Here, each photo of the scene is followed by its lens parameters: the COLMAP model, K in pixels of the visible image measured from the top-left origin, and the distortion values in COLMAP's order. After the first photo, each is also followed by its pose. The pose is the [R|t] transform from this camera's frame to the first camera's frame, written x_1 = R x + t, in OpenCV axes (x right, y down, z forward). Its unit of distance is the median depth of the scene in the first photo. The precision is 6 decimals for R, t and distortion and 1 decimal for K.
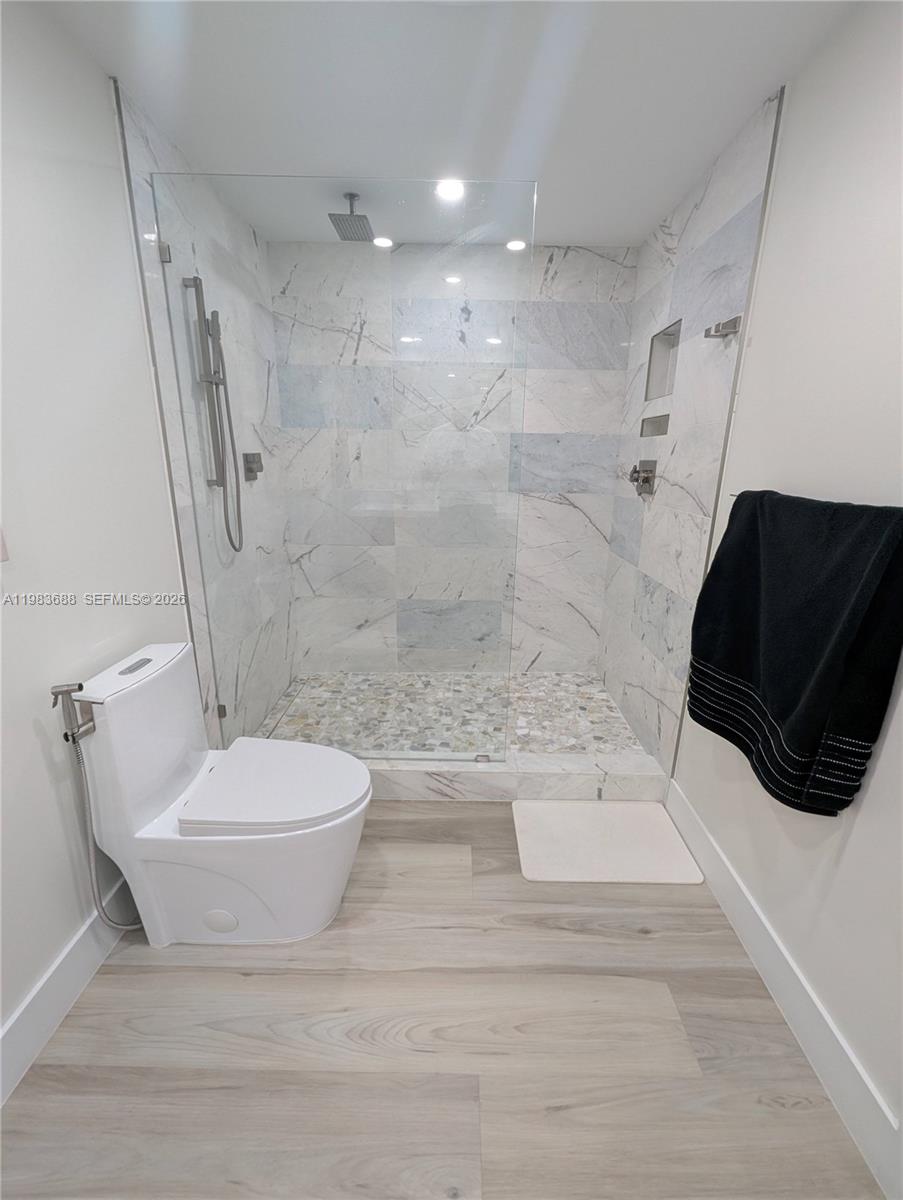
lens RADIAL K [[494.0, 0, 447.1], [0, 494.0, 599.7], [0, 0, 1]] dist [0.001693, -0.000828]
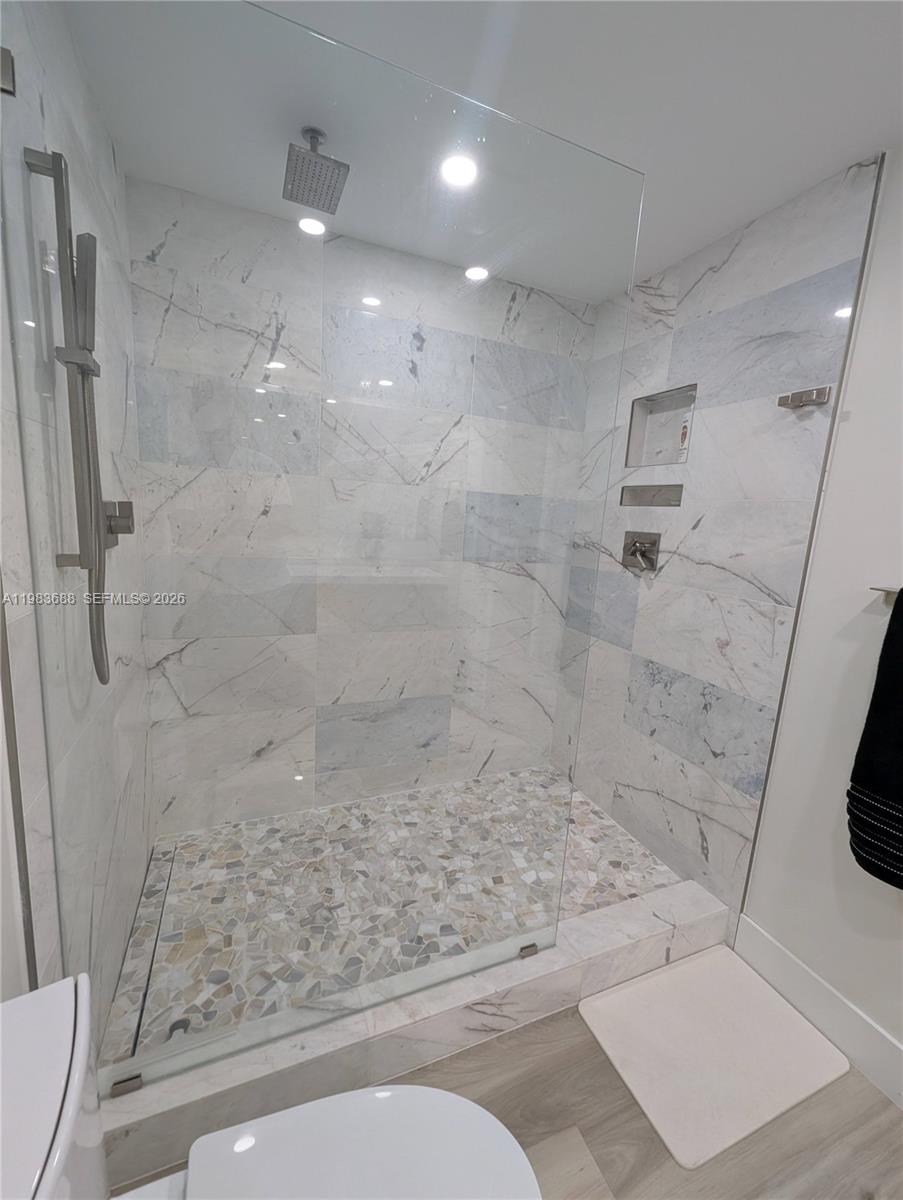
lens RADIAL K [[494.0, 0, 447.1], [0, 494.0, 599.7], [0, 0, 1]] dist [0.001693, -0.000828]
pose [[0.916599, -0.027514, 0.398860, -0.235110], [0.064946, 0.994625, -0.080639, -0.095404], [-0.394498, 0.099818, 0.913459, 0.287045]]
